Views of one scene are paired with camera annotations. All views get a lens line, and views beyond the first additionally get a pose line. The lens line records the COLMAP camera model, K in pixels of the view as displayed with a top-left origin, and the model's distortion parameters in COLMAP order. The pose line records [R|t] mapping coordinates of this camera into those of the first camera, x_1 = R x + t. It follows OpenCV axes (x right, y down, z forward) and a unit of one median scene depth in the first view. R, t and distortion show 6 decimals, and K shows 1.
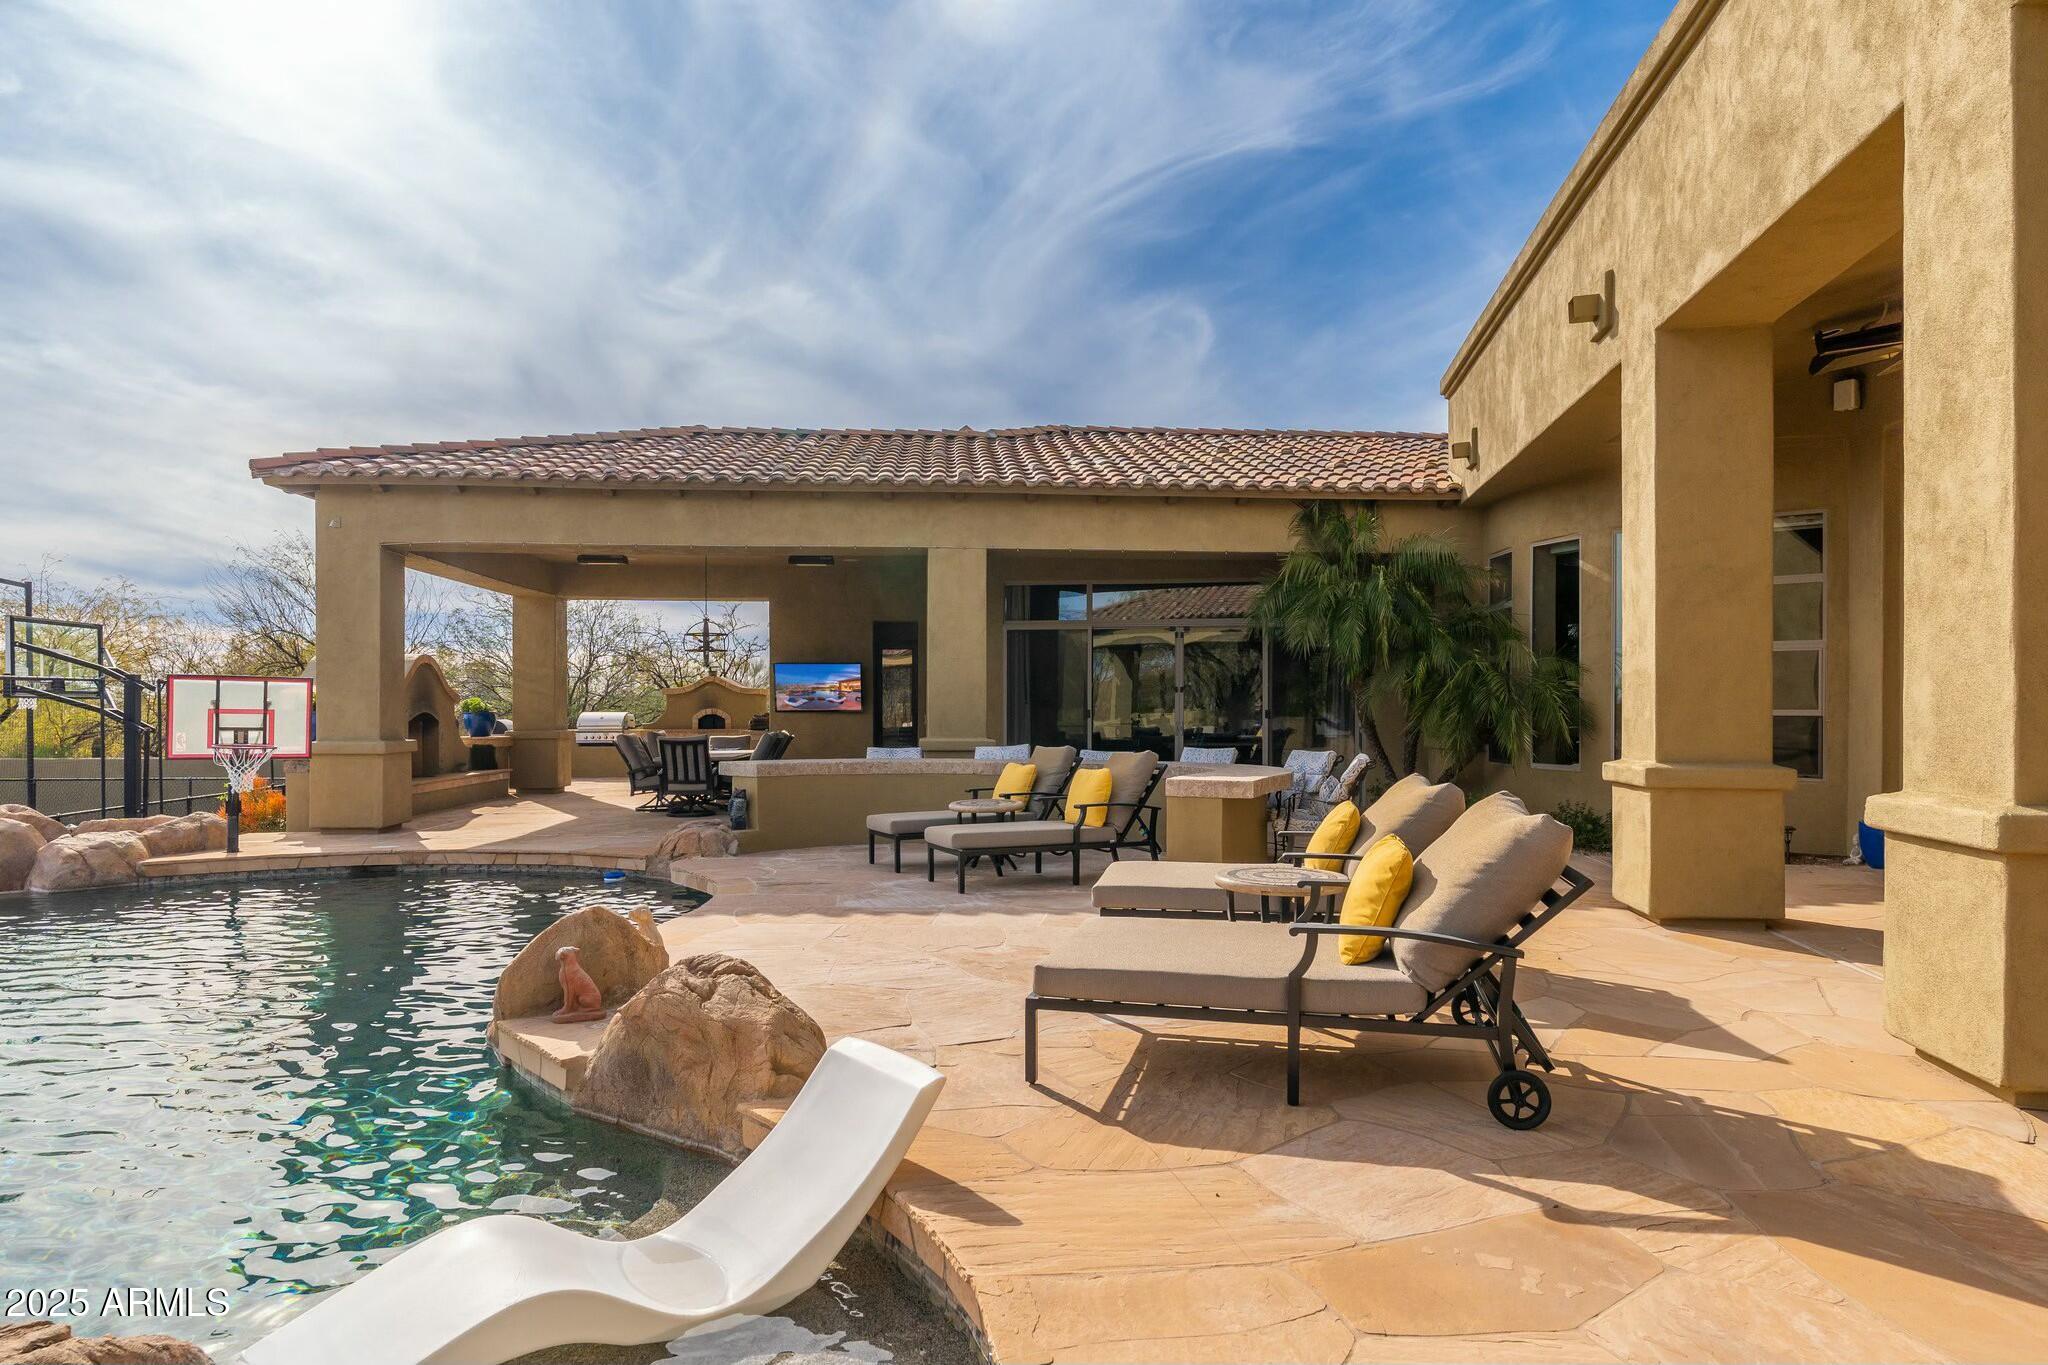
lens RADIAL K [[1218.7, 0, 1019.3], [0, 1218.7, 699.3], [0, 0, 1]] dist [0.014546, -0.003924]
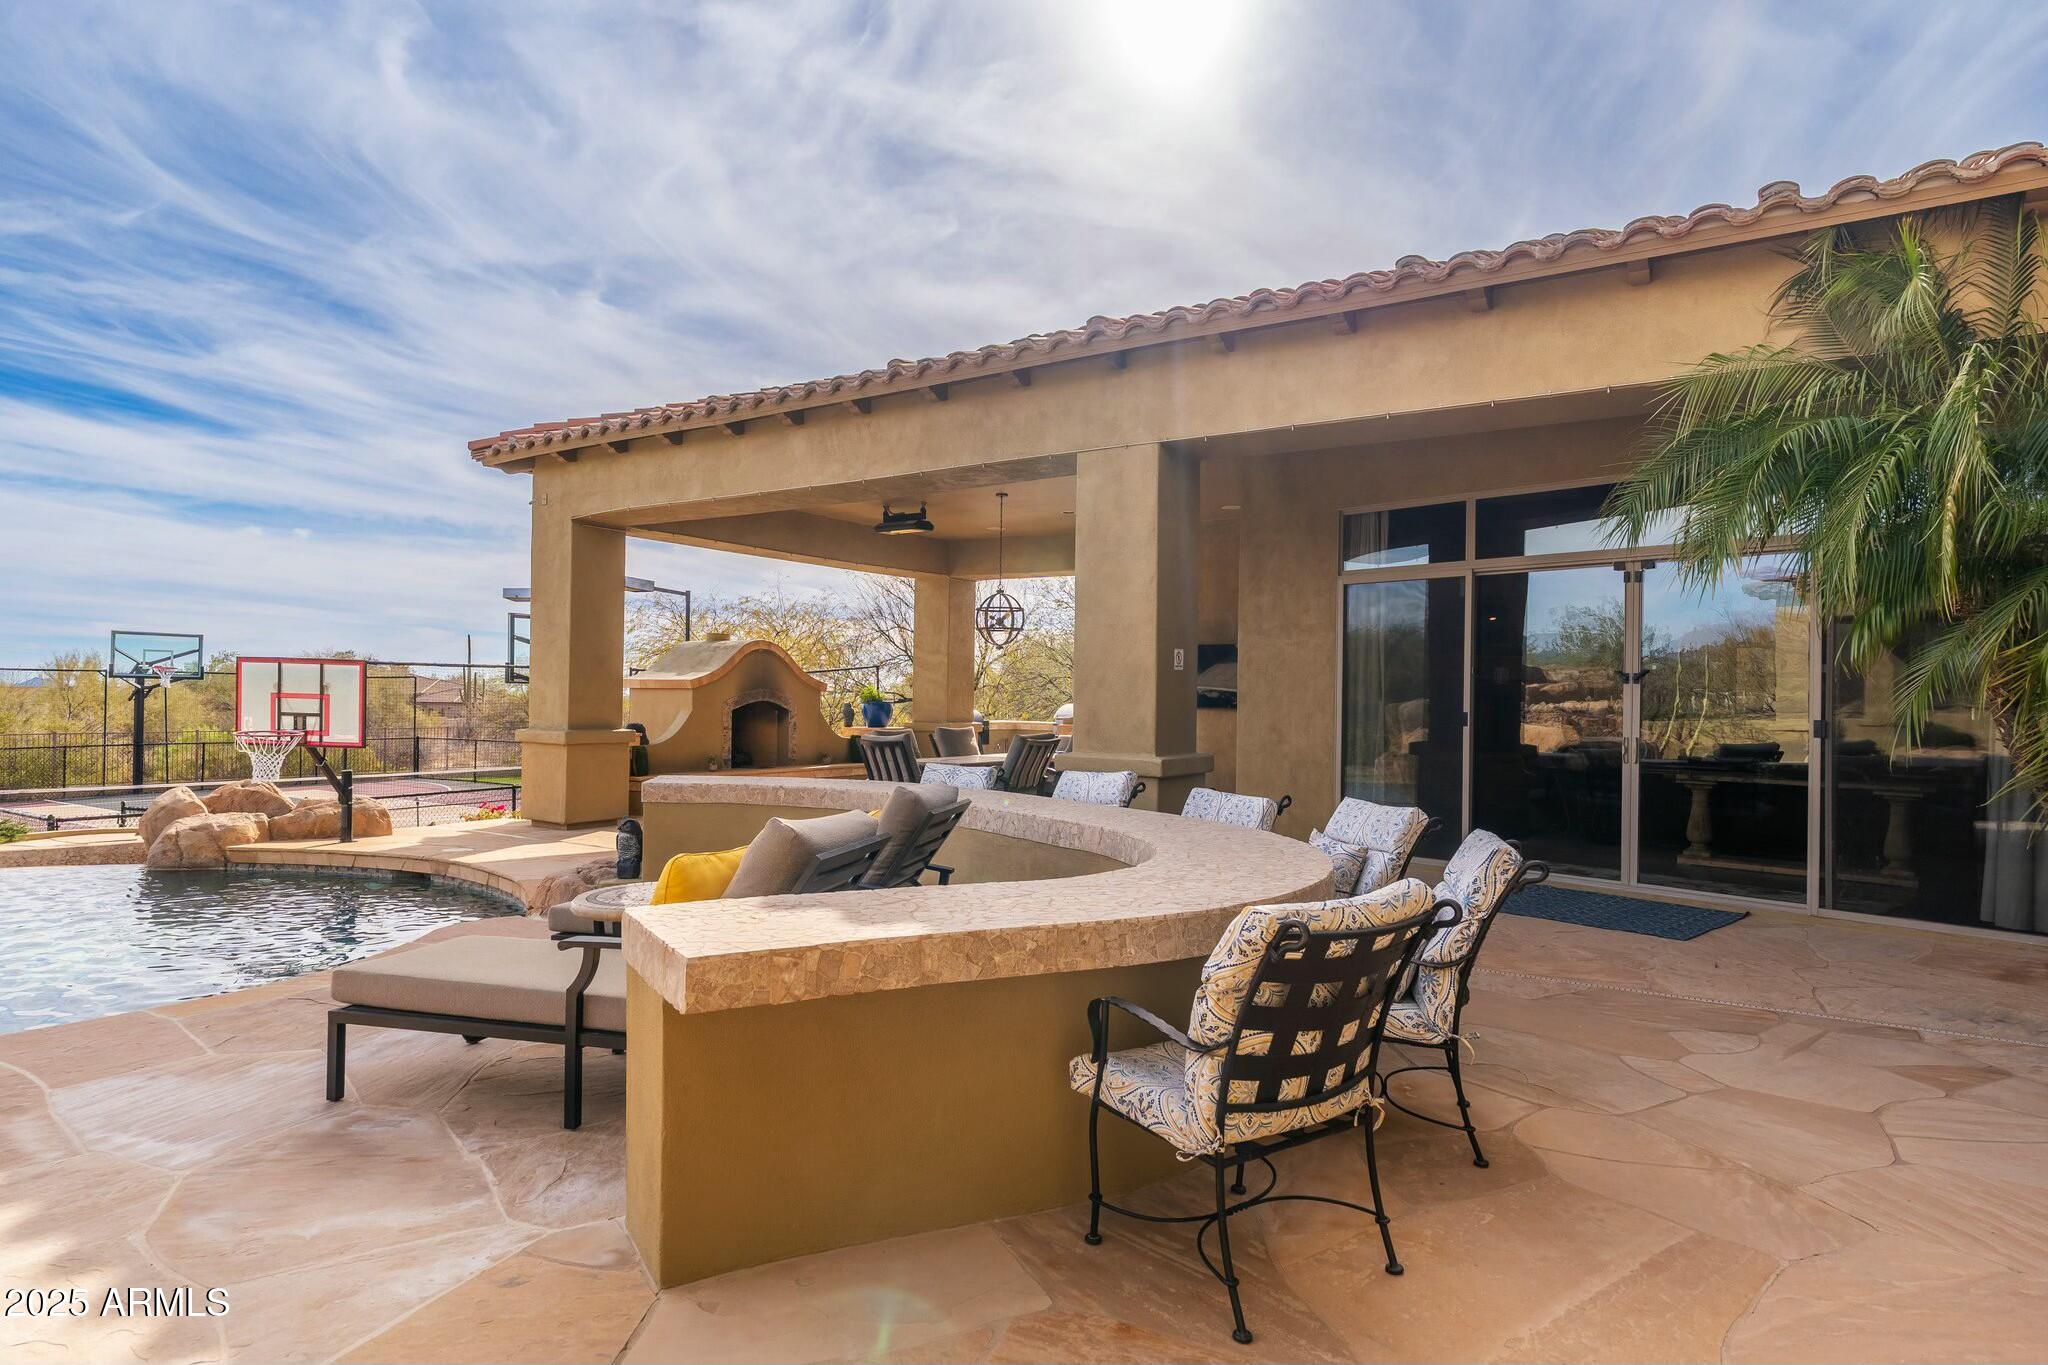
lens RADIAL K [[1174.7, 0, 1067.0], [0, 1174.7, 727.3], [0, 0, 1]] dist [-0.009549, 0.011942]
pose [[0.795380, 0.025278, -0.605584, 0.312019], [-0.009295, 0.999521, 0.029514, 0.001791], [0.606040, -0.017846, 0.795234, 0.530924]]
